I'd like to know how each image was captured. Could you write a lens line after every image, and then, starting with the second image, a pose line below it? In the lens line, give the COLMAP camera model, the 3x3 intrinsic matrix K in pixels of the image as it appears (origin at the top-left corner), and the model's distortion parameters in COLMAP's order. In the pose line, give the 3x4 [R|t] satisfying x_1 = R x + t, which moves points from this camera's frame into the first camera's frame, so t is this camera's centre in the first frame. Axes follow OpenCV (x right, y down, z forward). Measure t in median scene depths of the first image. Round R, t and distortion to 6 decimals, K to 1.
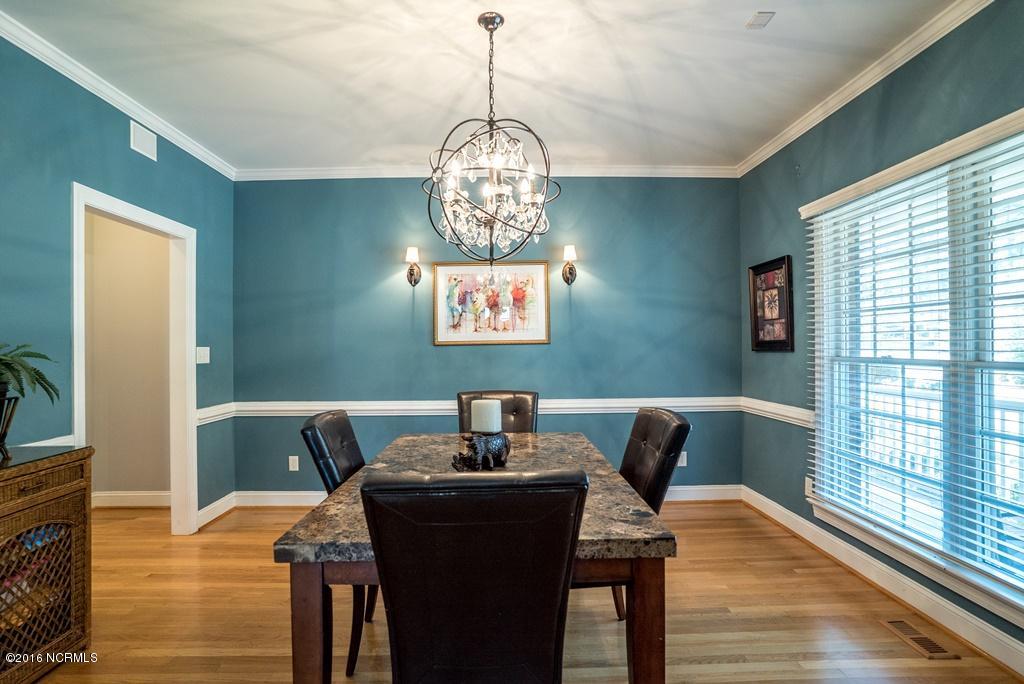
lens RADIAL K [[530.3, 0, 512.5], [0, 530.3, 341.2], [0, 0, 1]] dist [-0.051047, 0.019606]
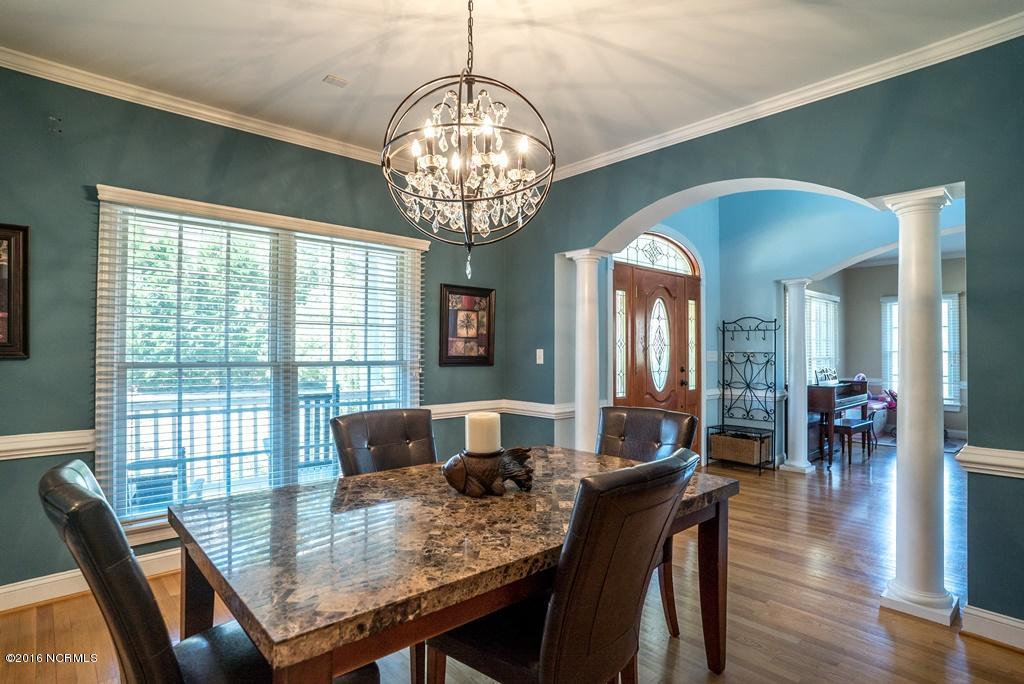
lens RADIAL K [[530.3, 0, 512.4], [0, 530.3, 344.6], [0, 0, 1]] dist [-0.051047, 0.019606]
pose [[-0.673532, 0.011556, 0.739068, -0.578158], [-0.003258, 0.999822, -0.018602, 0.013523], [-0.739151, -0.014937, -0.673374, 1.255256]]
